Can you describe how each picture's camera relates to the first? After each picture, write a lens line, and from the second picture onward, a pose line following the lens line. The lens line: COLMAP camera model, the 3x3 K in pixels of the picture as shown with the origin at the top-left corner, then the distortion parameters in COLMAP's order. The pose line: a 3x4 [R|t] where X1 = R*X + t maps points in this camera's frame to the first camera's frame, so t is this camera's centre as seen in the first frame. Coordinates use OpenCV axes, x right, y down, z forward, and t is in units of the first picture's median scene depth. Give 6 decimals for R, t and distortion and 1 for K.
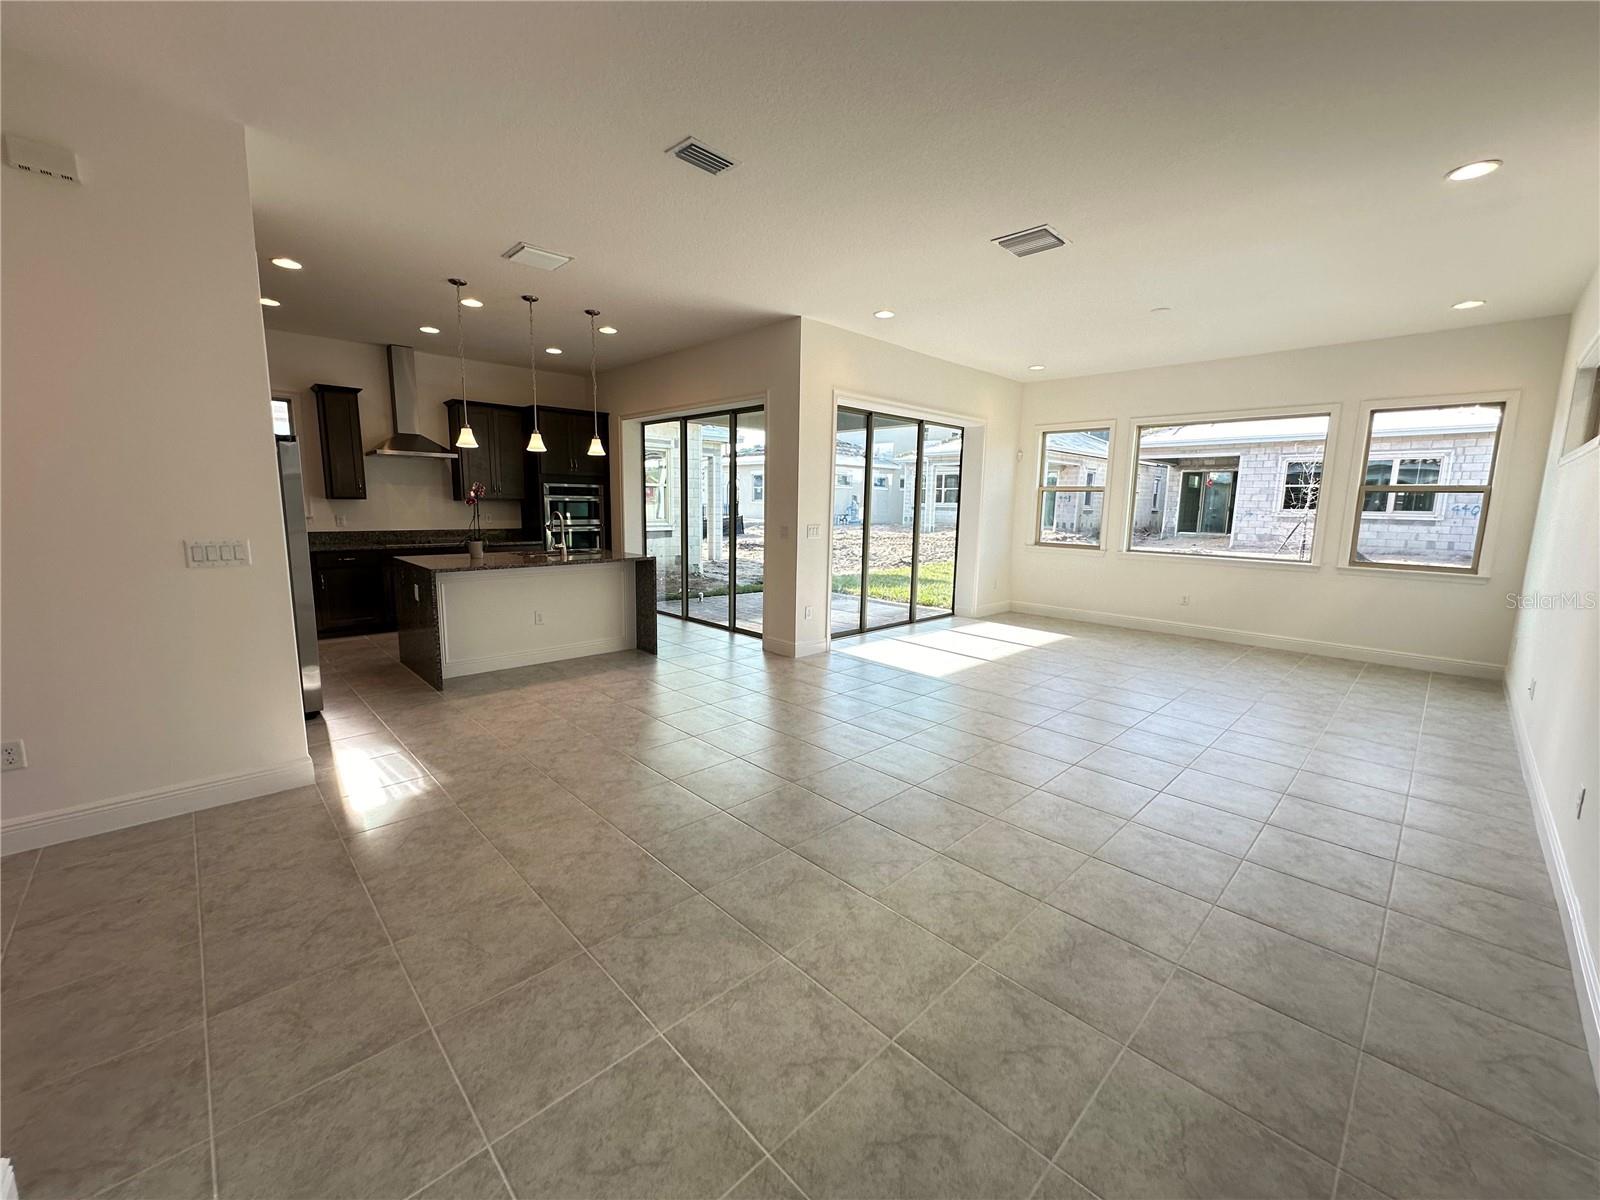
lens RADIAL K [[640.0, 0, 800.0], [0, 640.0, 600.0], [0, 0, 1]] dist [-0.000931, 0.000281]
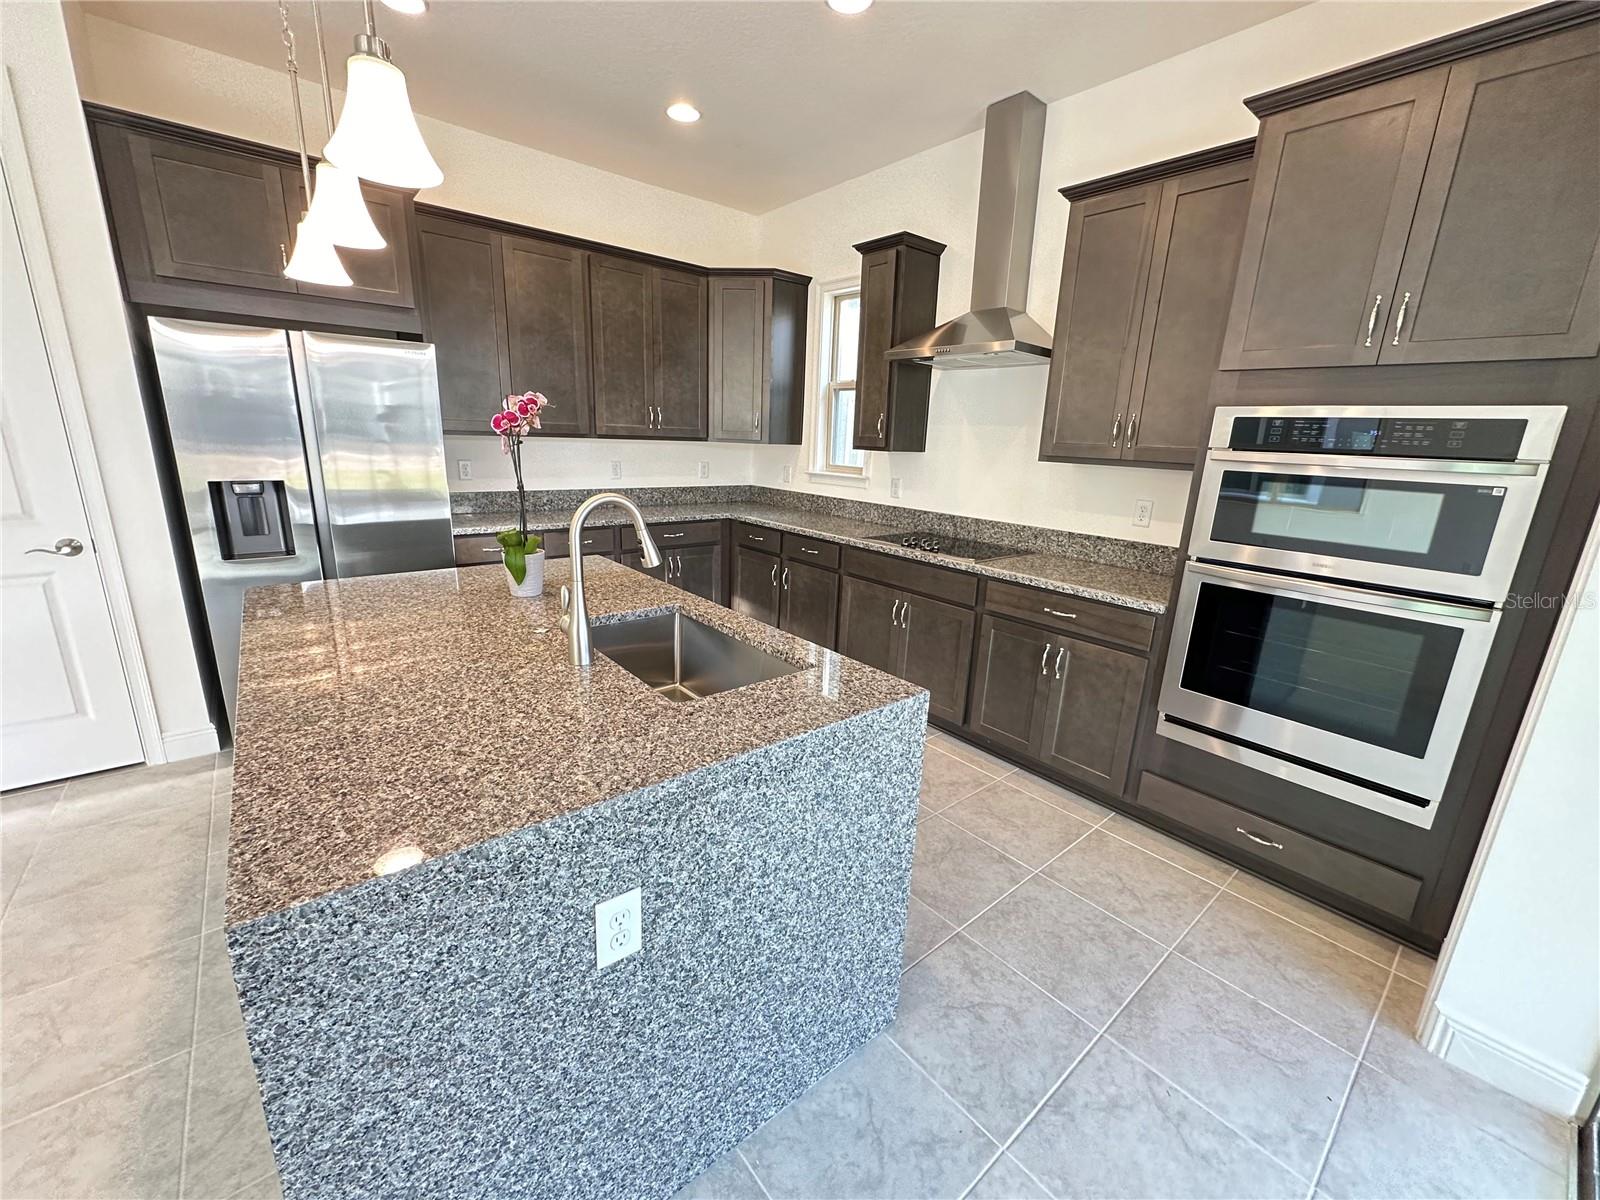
lens RADIAL K [[634.3, 0, 800.0], [0, 634.3, 600.0], [0, 0, 1]] dist [-0.000731, 0.000085]
pose [[-0.071176, 0.237073, -0.968881, -0.111871], [-0.189448, 0.950451, 0.246481, -0.146804], [0.979308, 0.201096, -0.022736, 0.910354]]
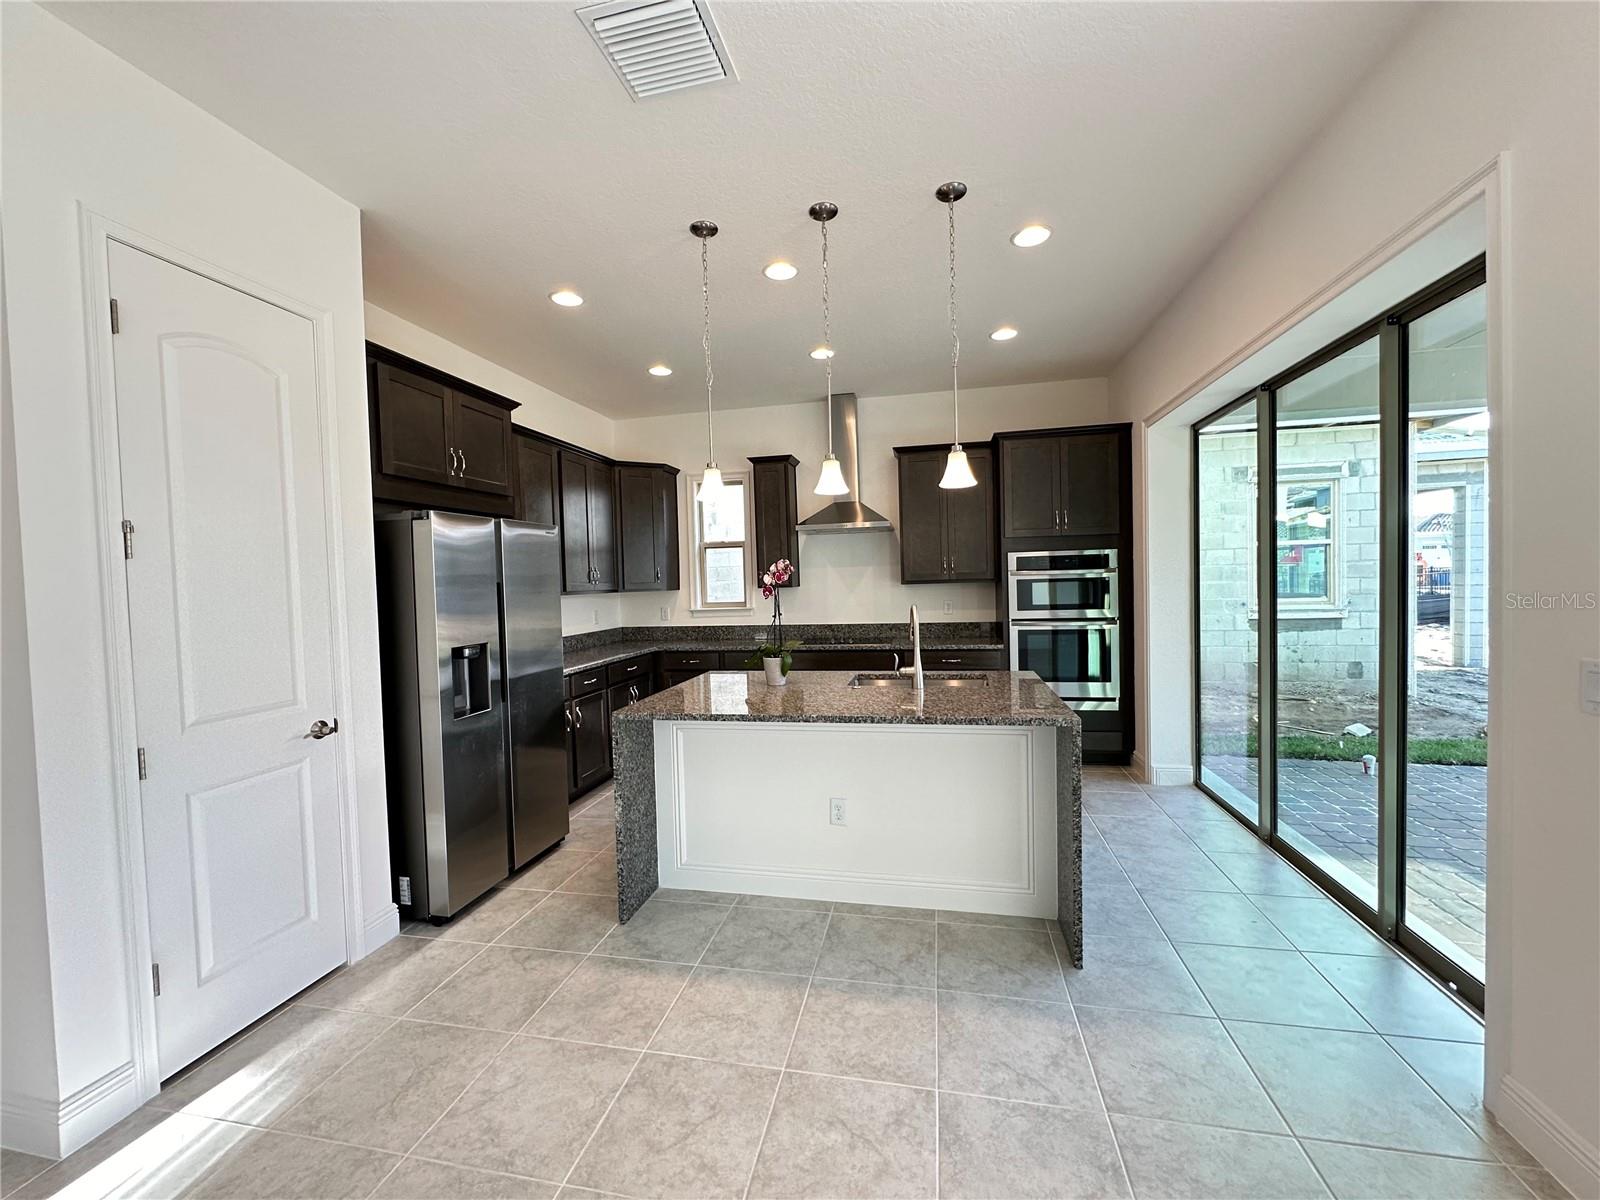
lens RADIAL K [[640.0, 0, 800.0], [0, 640.0, 600.0], [0, 0, 1]] dist [-0.000931, 0.000281]
pose [[0.562945, -0.004184, -0.826484, 0.002541], [-0.088475, 0.993936, -0.065295, -0.083337], [0.821745, 0.109880, 0.559161, 0.523488]]
